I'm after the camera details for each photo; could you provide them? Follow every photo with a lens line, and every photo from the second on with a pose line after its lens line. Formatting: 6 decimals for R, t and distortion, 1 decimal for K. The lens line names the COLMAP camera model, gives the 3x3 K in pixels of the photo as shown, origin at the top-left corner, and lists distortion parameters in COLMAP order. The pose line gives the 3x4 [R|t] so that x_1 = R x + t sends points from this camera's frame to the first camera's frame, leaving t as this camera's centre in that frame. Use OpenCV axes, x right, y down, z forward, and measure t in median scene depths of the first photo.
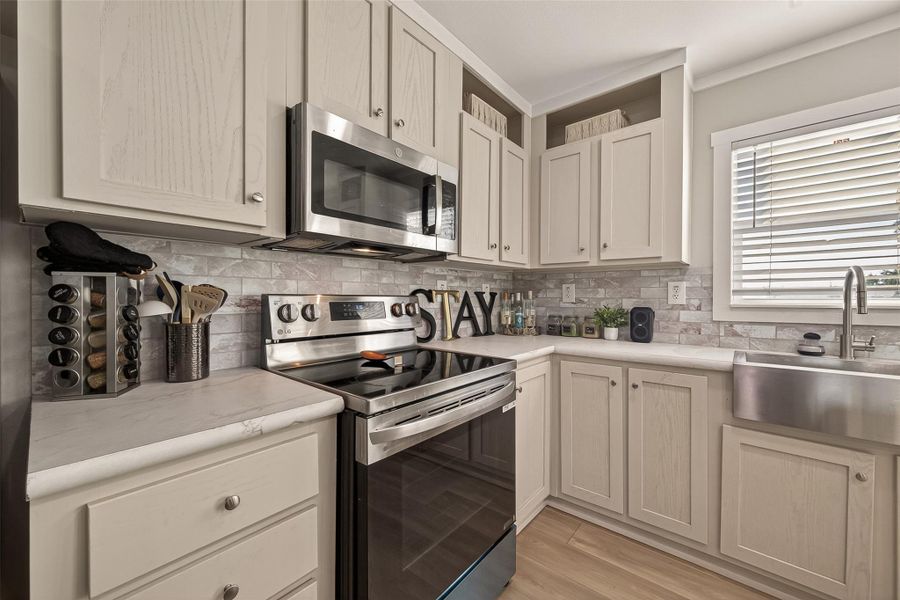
lens RADIAL K [[349.7, 0, 452.6], [0, 349.7, 299.7], [0, 0, 1]] dist [-0.000383, -0.000449]
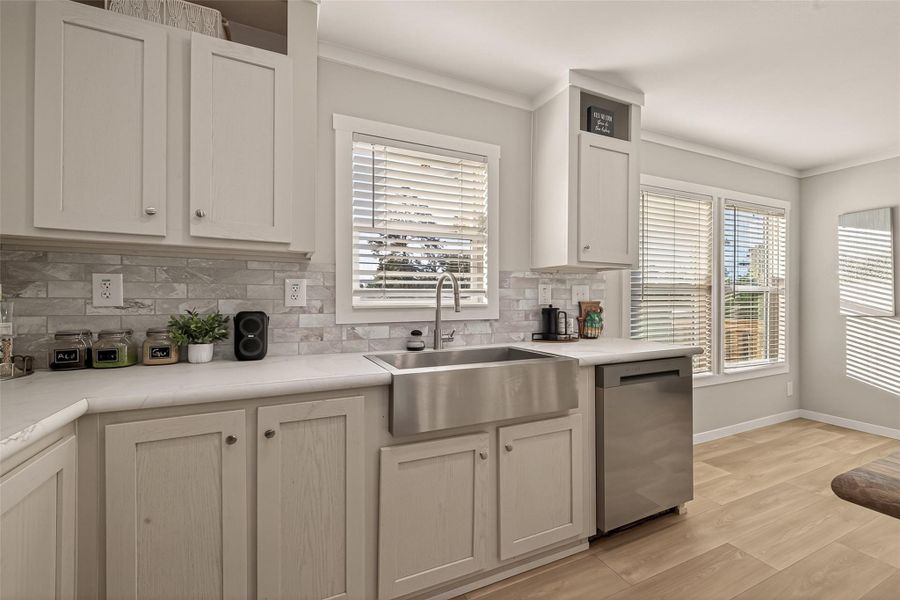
lens RADIAL K [[379.2, 0, 514.9], [0, 379.2, 299.9], [0, 0, 1]] dist [0.001617, 0.000001]
pose [[0.395225, -0.002849, 0.918580, 0.034000], [0.004815, 0.999988, 0.001030, -0.000631], [-0.918572, 0.004016, 0.395234, 0.188441]]
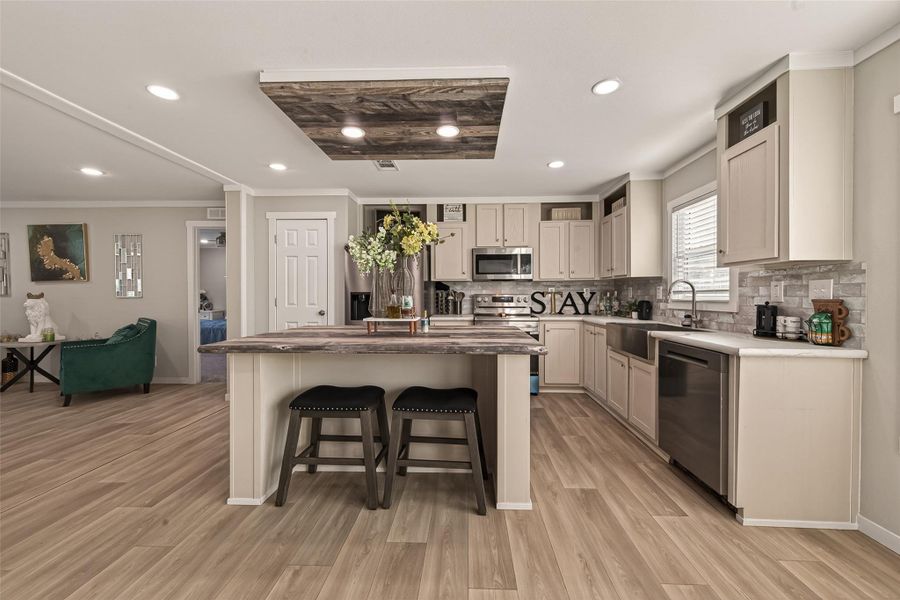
lens RADIAL K [[350.4, 0, 457.8], [0, 350.4, 295.9], [0, 0, 1]] dist [0.002999, -0.000139]
pose [[0.618201, 0.002164, -0.786017, 1.411257], [-0.004274, 0.999991, -0.000609, 0.002445], [0.786009, 0.003736, 0.618204, -0.889005]]
